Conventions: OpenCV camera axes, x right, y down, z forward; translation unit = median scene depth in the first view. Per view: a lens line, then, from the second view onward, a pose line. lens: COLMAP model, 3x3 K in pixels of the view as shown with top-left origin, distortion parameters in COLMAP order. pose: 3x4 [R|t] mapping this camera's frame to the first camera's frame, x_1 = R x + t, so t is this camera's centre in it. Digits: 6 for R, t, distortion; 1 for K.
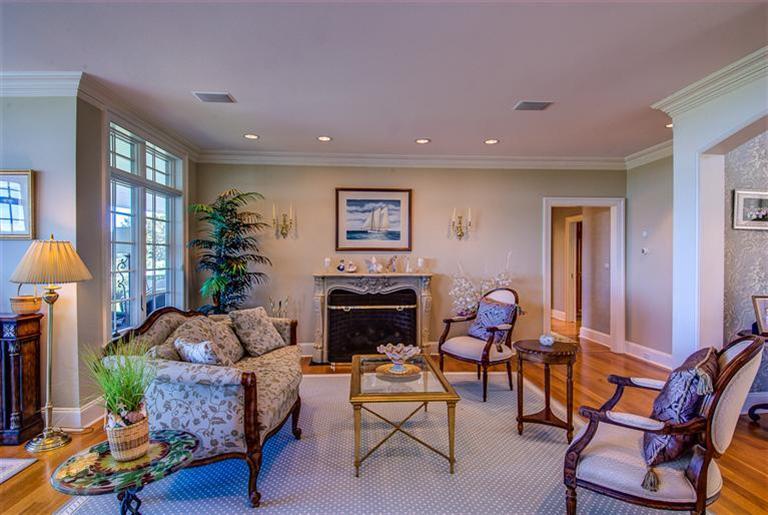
lens RADIAL K [[400.1, 0, 384.7], [0, 400.1, 255.9], [0, 0, 1]] dist [0.022213, -0.010866]
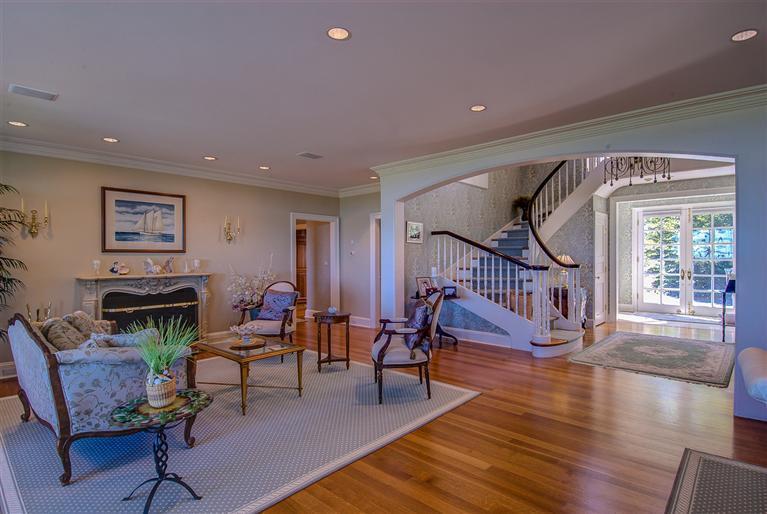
lens RADIAL K [[399.5, 0, 380.4], [0, 399.5, 256.8], [0, 0, 1]] dist [0.022213, -0.010866]
pose [[0.721292, -0.004447, 0.692617, -0.315163], [0.001687, 0.999988, 0.004664, -0.005490], [-0.692629, -0.002196, 0.721291, -0.156012]]
